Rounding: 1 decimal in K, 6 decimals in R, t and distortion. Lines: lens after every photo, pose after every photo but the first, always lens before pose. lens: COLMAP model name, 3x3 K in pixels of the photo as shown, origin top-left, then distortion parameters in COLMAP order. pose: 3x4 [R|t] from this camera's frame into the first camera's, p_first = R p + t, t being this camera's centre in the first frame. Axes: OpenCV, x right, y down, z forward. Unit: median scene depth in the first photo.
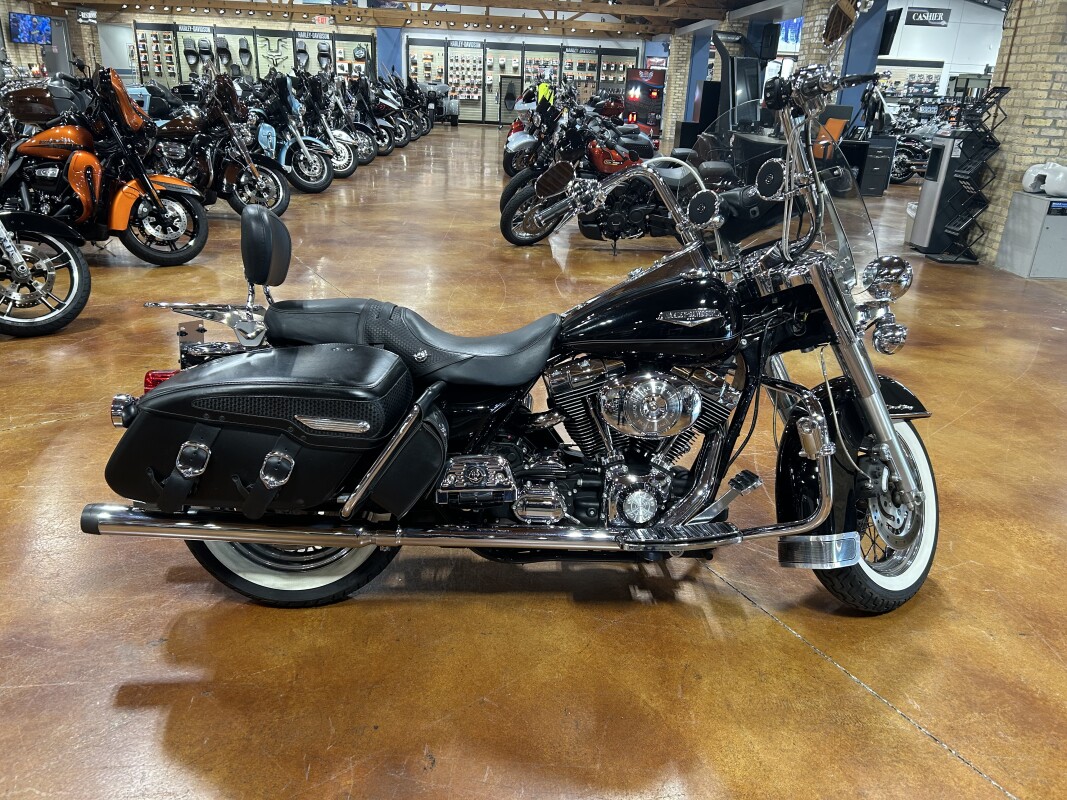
lens RADIAL K [[808.5, 0, 531.6], [0, 808.5, 399.4], [0, 0, 1]] dist [0.047561, 0.006365]
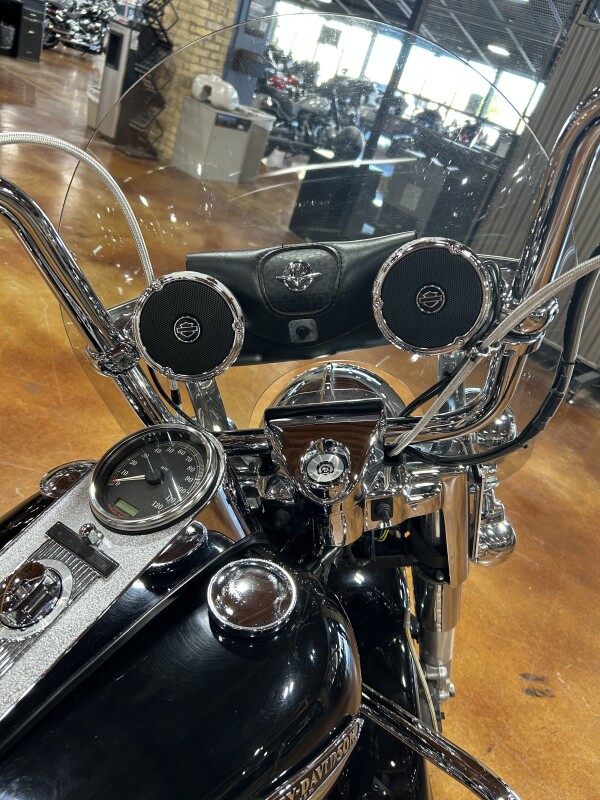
lens RADIAL K [[606.2, 0, 300.5], [0, 606.2, 400.3], [0, 0, 1]] dist [0.047561, 0.006365]
pose [[0.698746, -0.207178, 0.684713, 0.034002], [0.014115, 0.960951, 0.276357, -0.081828], [-0.715231, -0.183439, 0.674385, 0.241635]]
